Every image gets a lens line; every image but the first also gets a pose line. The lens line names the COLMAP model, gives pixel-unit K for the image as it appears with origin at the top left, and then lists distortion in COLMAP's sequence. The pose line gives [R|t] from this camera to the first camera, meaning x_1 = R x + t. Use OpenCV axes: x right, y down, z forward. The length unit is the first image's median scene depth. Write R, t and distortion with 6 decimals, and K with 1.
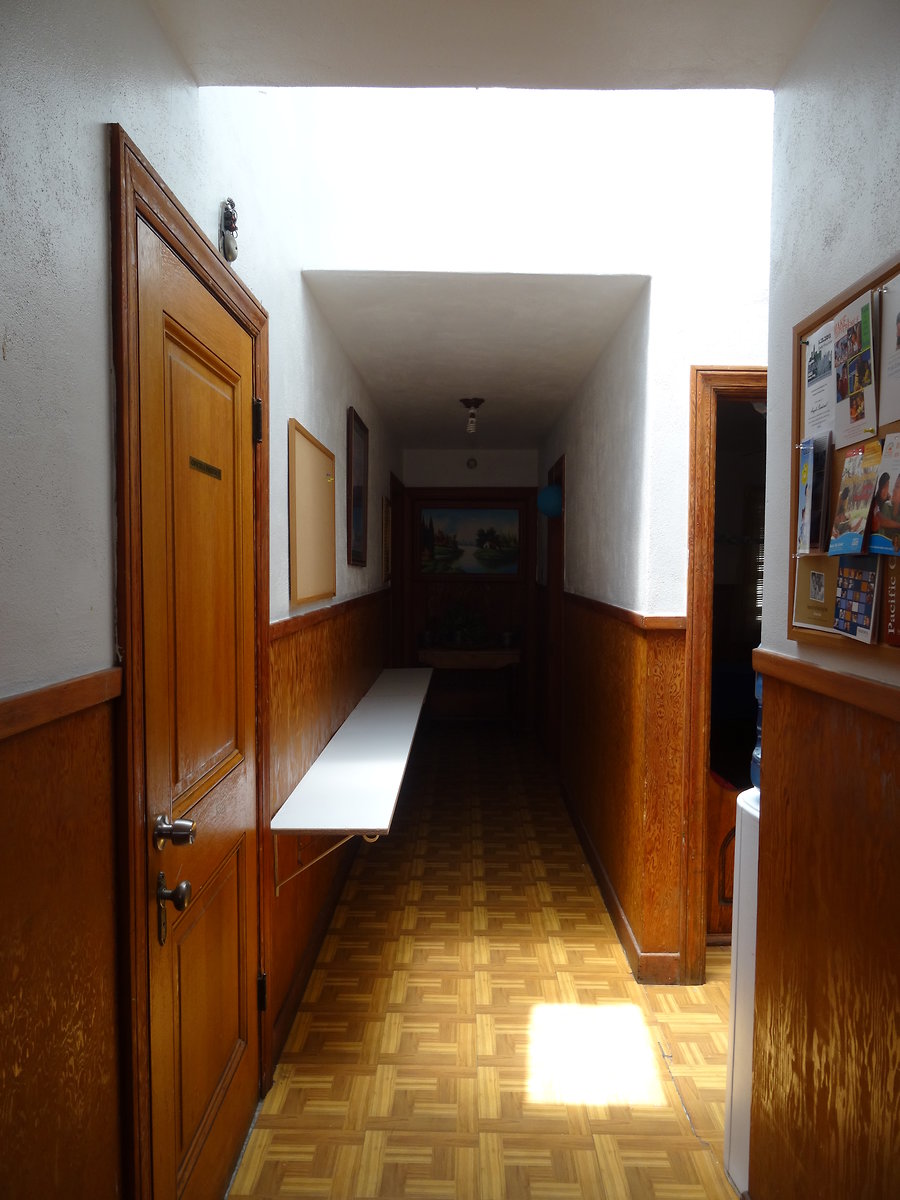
lens RADIAL K [[905.6, 0, 451.7], [0, 905.6, 603.8], [0, 0, 1]] dist [0.039884, -0.022312]
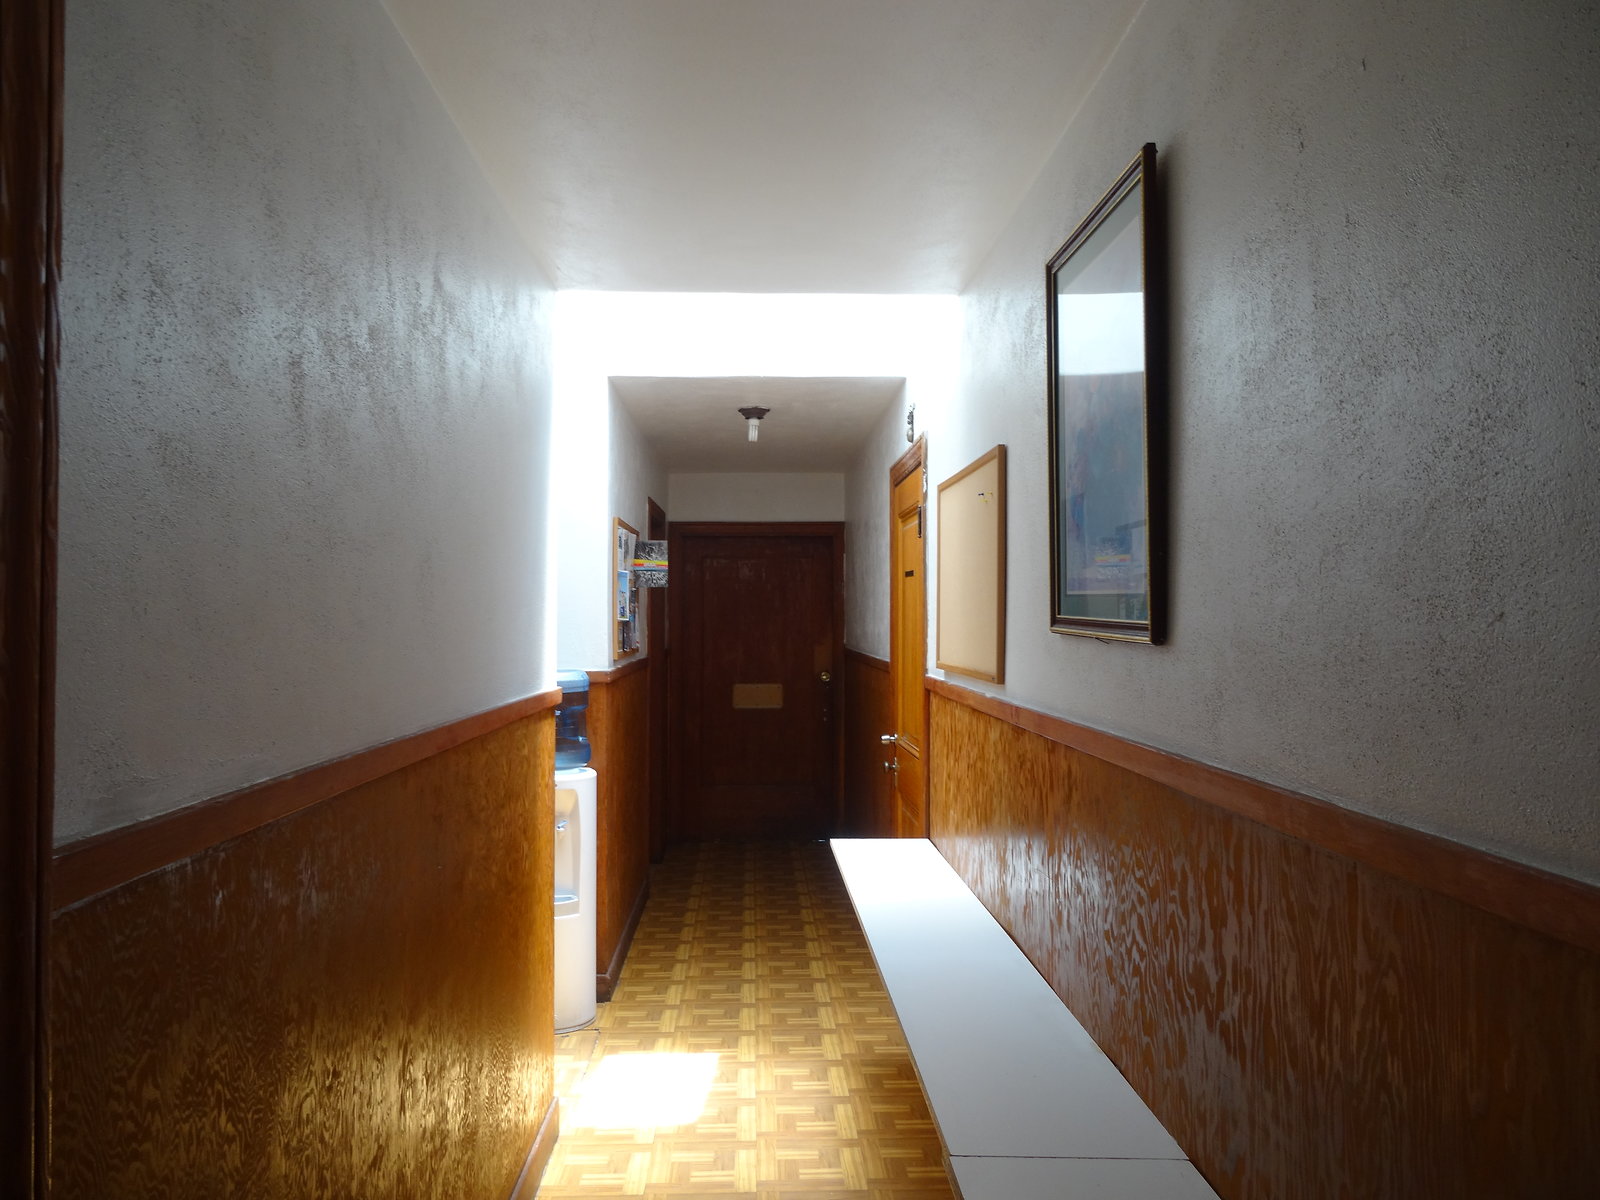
lens RADIAL K [[1207.5, 0, 799.7], [0, 1207.5, 599.5], [0, 0, 1]] dist [0.039884, -0.022312]
pose [[-0.998539, -0.010201, -0.053060, 0.049131], [-0.011654, 0.999564, 0.027145, -0.096696], [0.052759, 0.027724, -0.998222, 2.068544]]
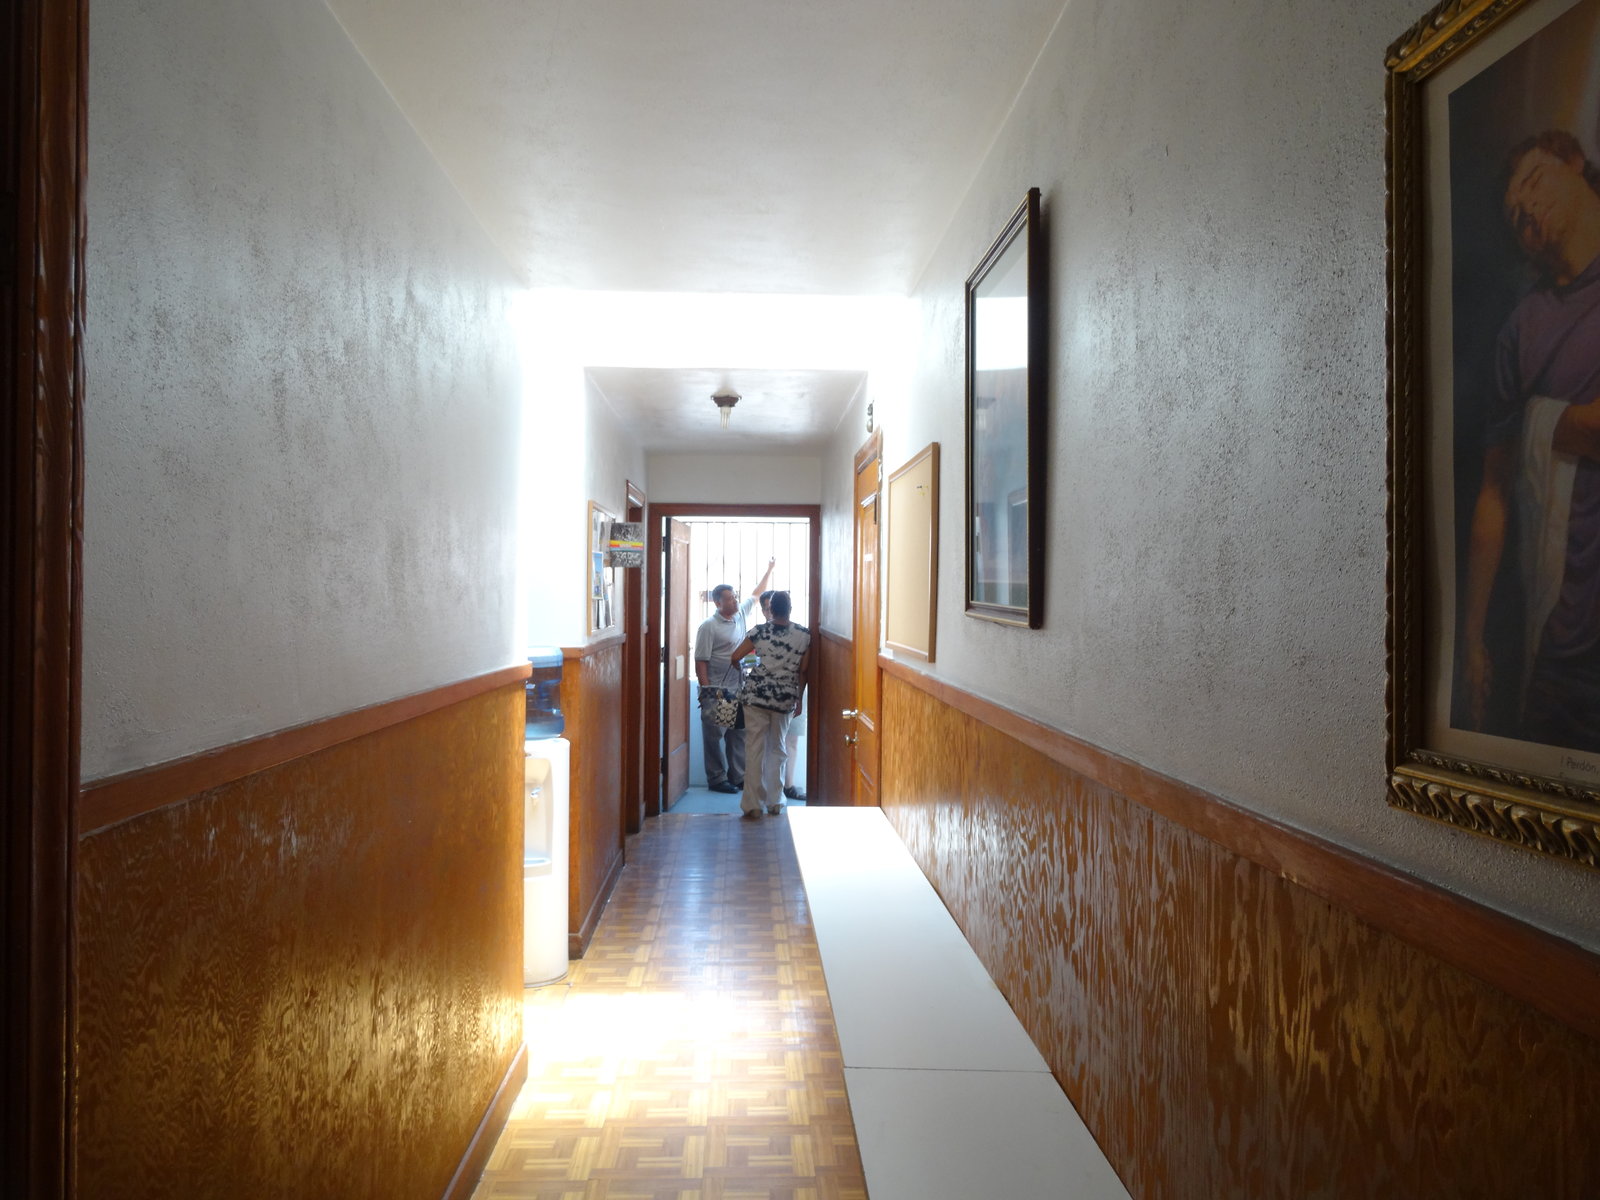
lens RADIAL K [[1207.5, 0, 800.6], [0, 1207.5, 600.9], [0, 0, 1]] dist [0.039884, -0.022312]
pose [[-0.998067, -0.018978, -0.059185, 0.016909], [-0.021742, 0.998686, 0.046415, -0.104175], [0.058226, 0.047612, -0.997167, 2.147172]]
